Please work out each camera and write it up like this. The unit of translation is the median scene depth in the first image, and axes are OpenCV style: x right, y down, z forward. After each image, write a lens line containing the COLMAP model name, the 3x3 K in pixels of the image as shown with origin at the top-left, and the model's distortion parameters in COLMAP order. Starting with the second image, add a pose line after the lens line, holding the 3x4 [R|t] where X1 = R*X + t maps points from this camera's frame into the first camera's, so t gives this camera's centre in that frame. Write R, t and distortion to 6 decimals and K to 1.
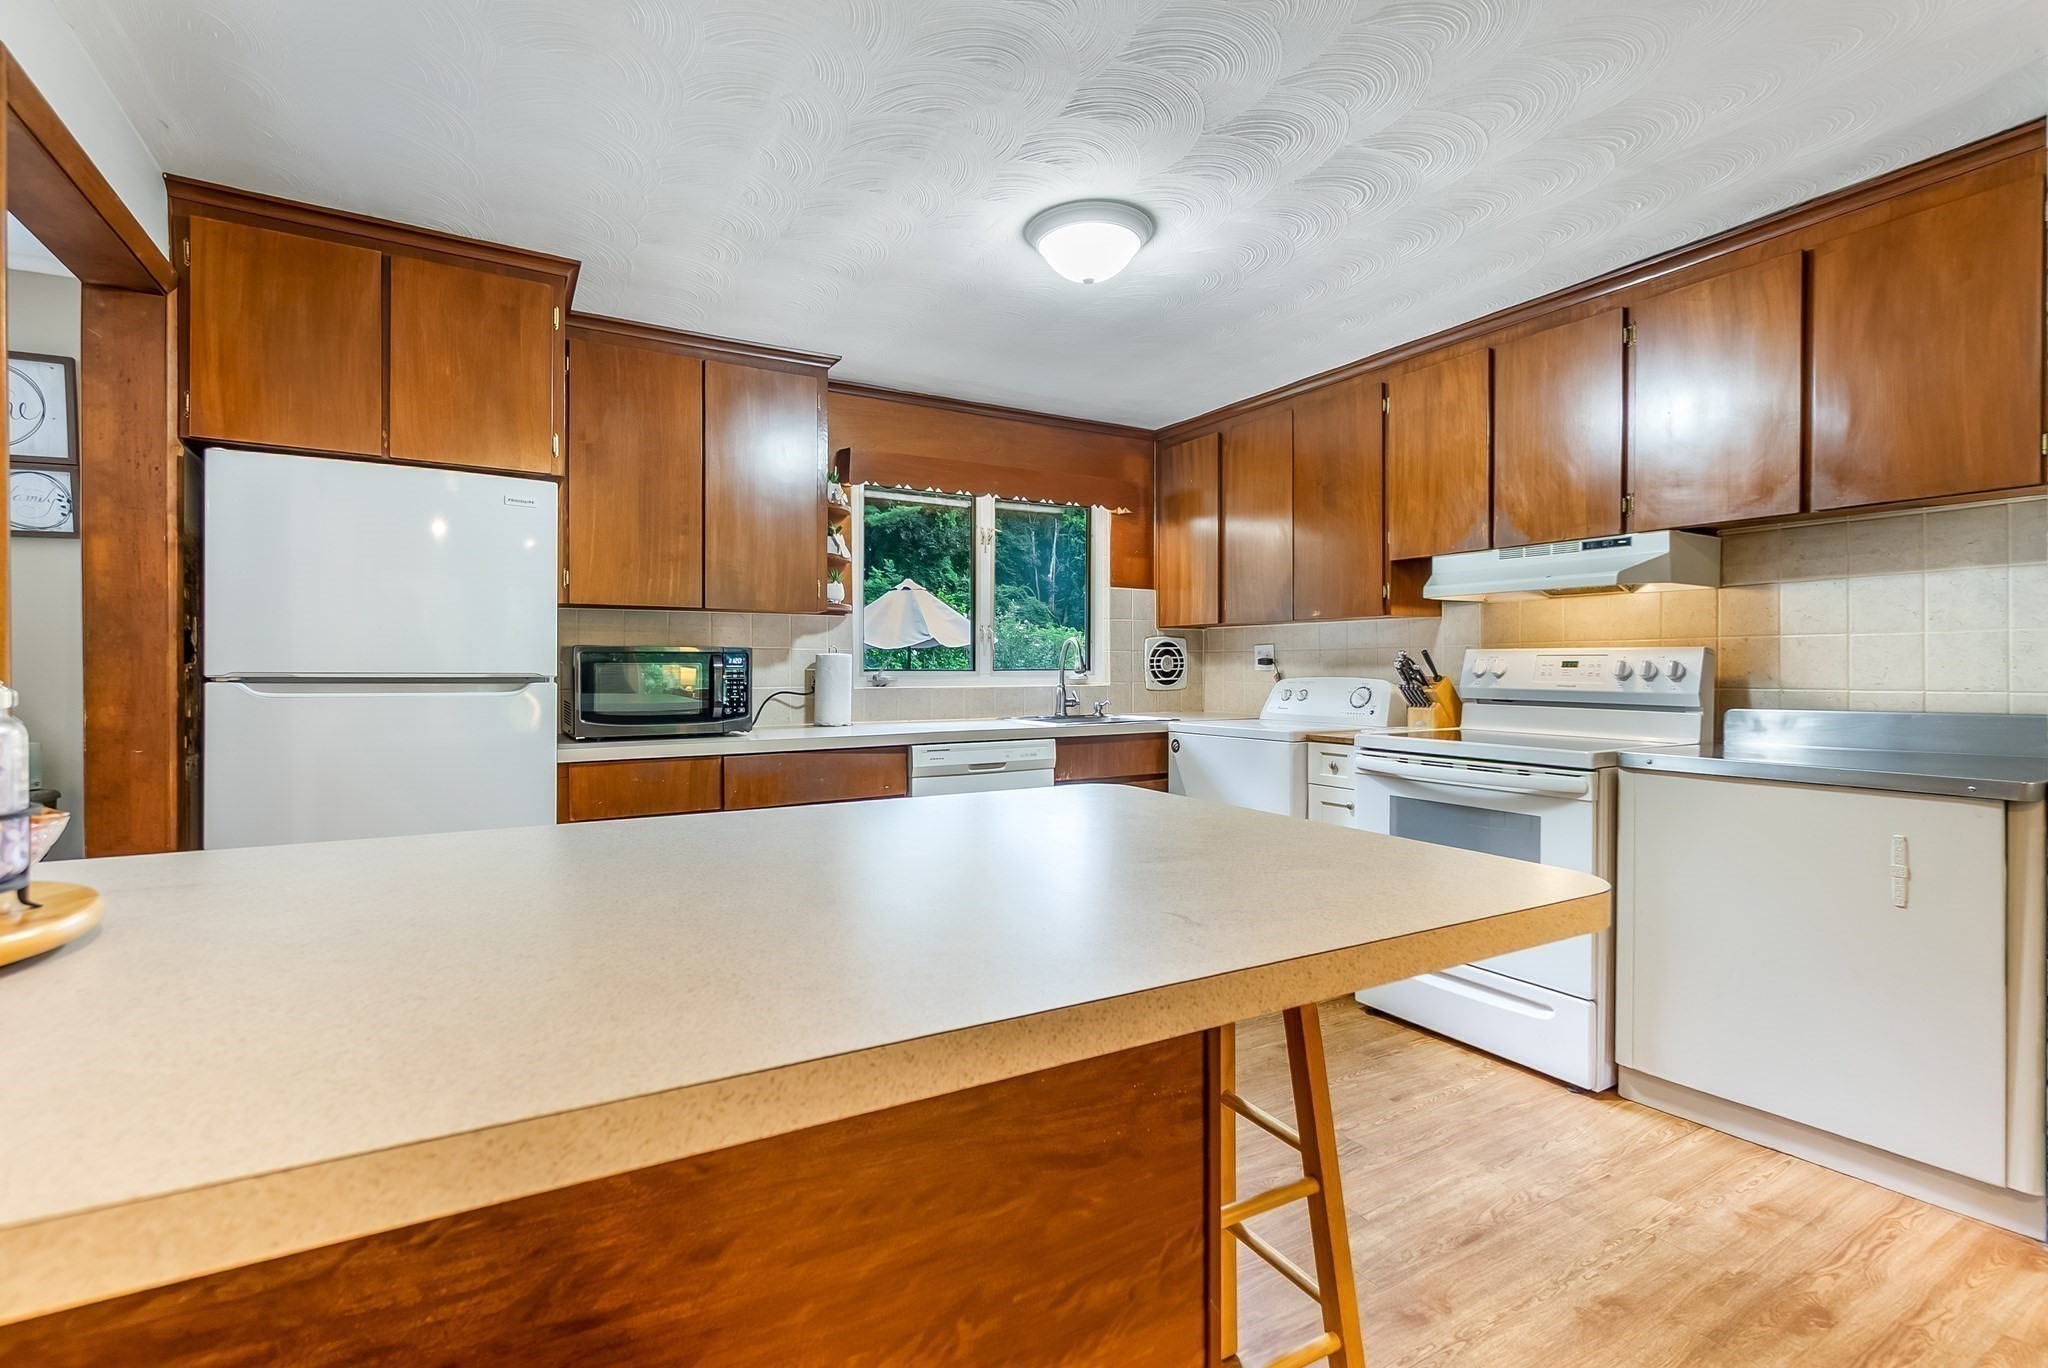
lens RADIAL K [[926.3, 0, 1017.6], [0, 926.3, 664.7], [0, 0, 1]] dist [0.001605, 0.000540]
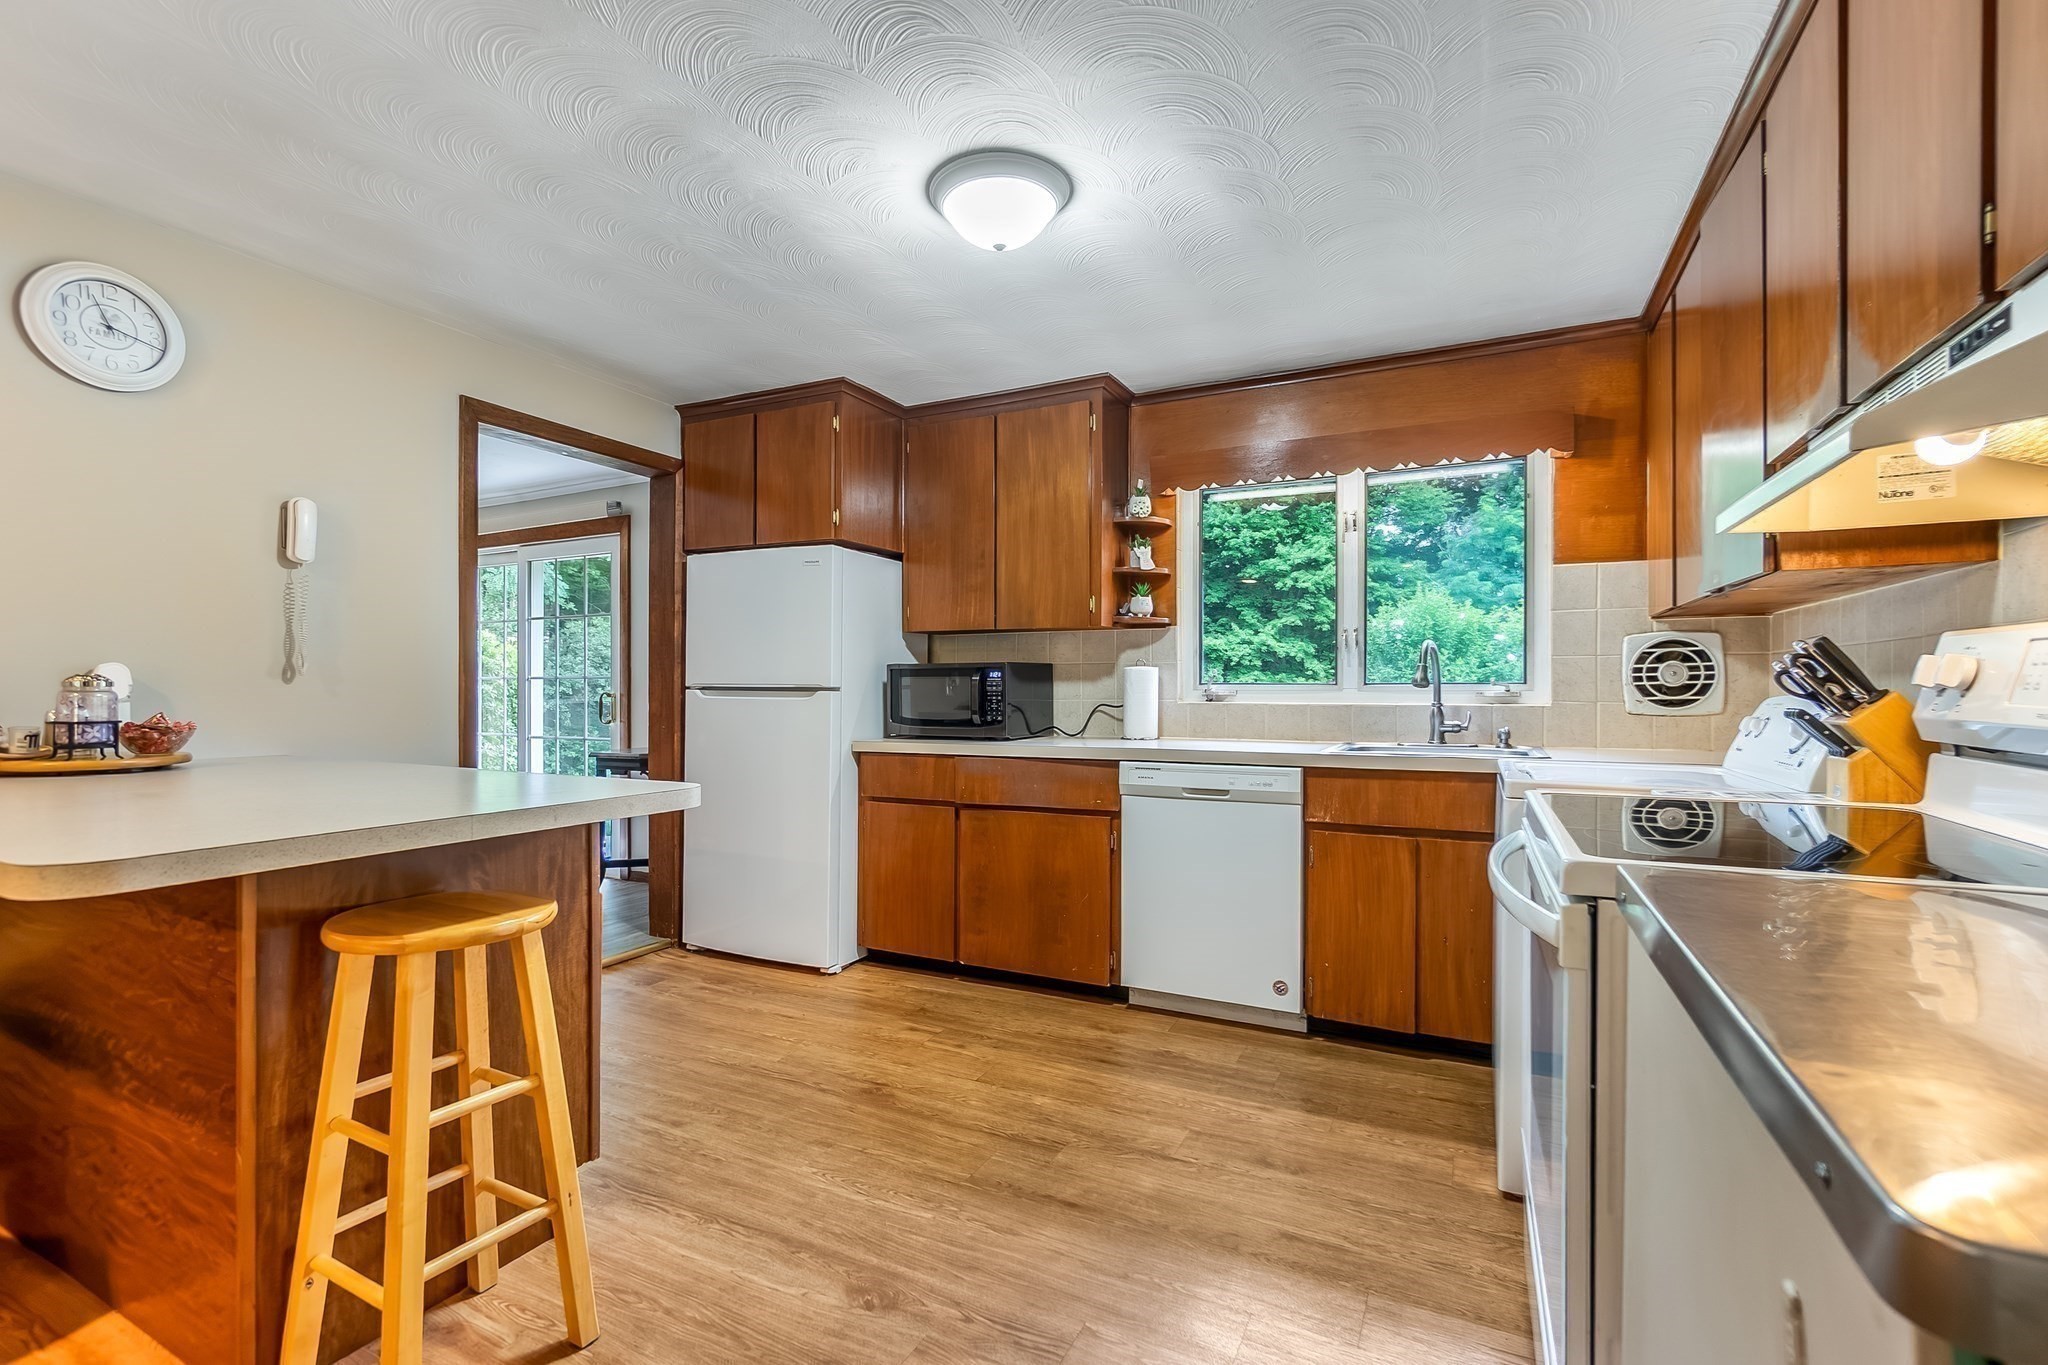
lens RADIAL K [[903.8, 0, 1019.1], [0, 903.8, 686.6], [0, 0, 1]] dist [-0.002630, -0.000284]
pose [[0.548040, 0.000800, -0.836452, 0.650493], [0.001864, 0.999996, 0.002178, 0.008096], [0.836450, -0.002753, 0.548036, 0.423684]]
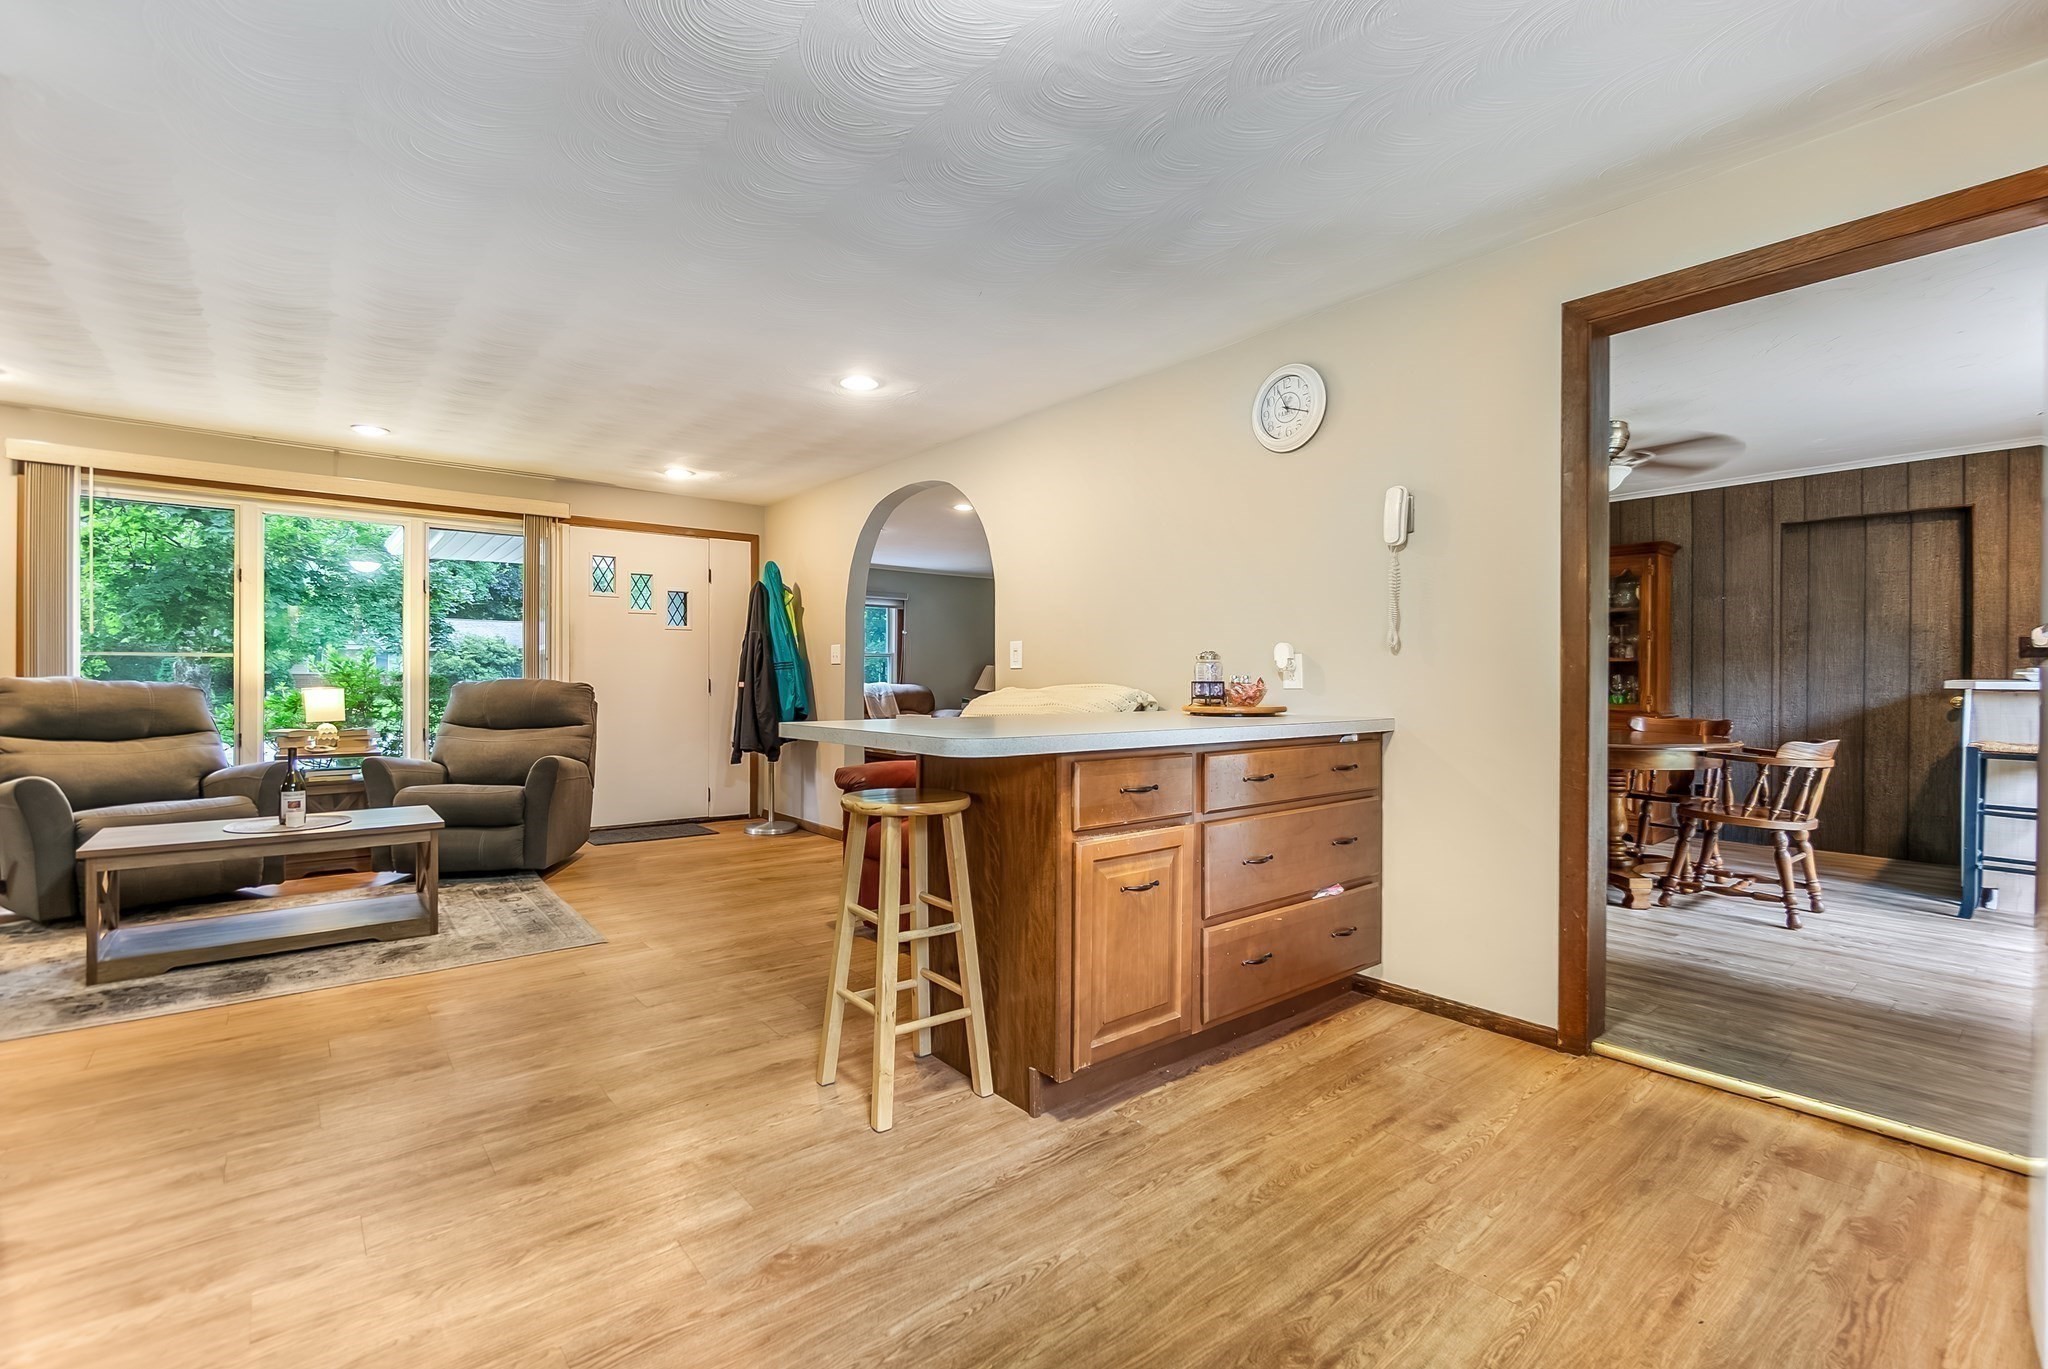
lens RADIAL K [[901.3, 0, 1016.4], [0, 901.3, 679.9], [0, 0, 1]] dist [-0.004352, 0.000032]
pose [[-0.985713, 0.000528, -0.168433, 0.122106], [0.001485, 0.999983, -0.005553, 0.037439], [0.168427, -0.005723, -0.985697, 1.170609]]
